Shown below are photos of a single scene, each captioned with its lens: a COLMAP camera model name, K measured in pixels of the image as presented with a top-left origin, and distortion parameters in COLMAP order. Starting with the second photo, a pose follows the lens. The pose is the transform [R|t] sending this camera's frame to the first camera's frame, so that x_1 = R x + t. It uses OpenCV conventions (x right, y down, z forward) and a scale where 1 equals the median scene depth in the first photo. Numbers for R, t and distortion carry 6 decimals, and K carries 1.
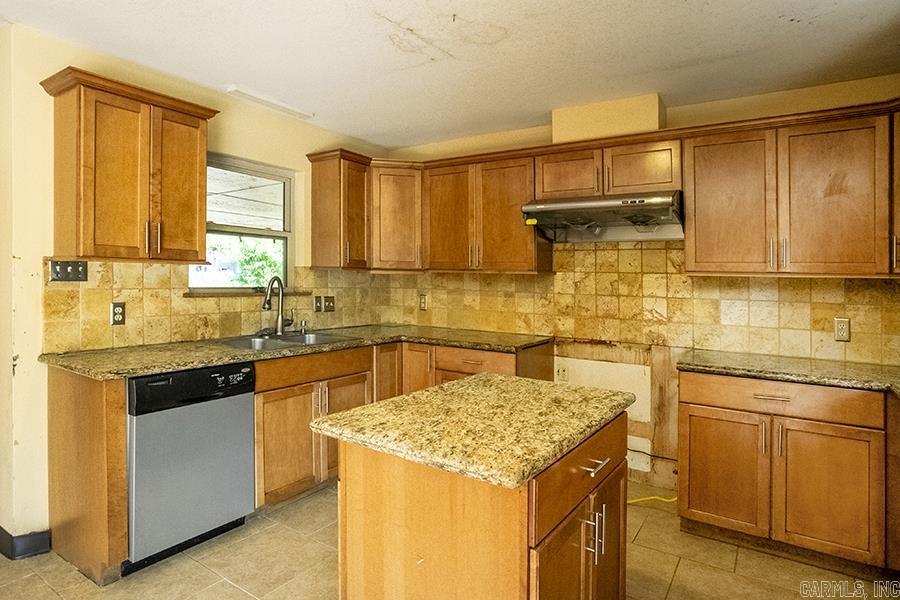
lens RADIAL K [[513.3, 0, 449.1], [0, 513.3, 276.6], [0, 0, 1]] dist [-0.002471, 0.000482]
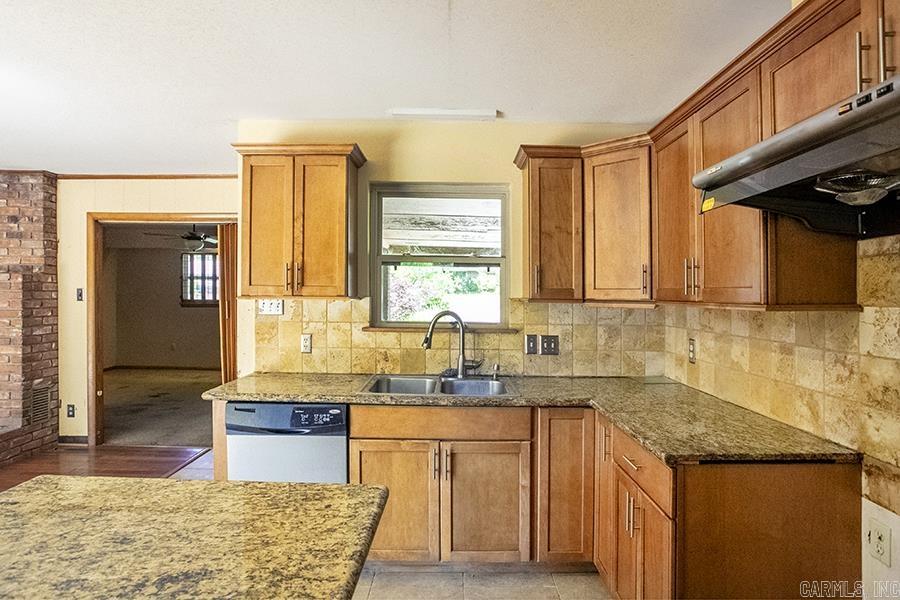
lens RADIAL K [[537.2, 0, 450.0], [0, 537.2, 300.0], [0, 0, 1]] dist [-0.002727, 0.002509]
pose [[0.550775, -0.006838, -0.834626, 0.394963], [0.005060, 0.999975, -0.004853, -0.012900], [0.834638, -0.001550, 0.550796, 0.453525]]
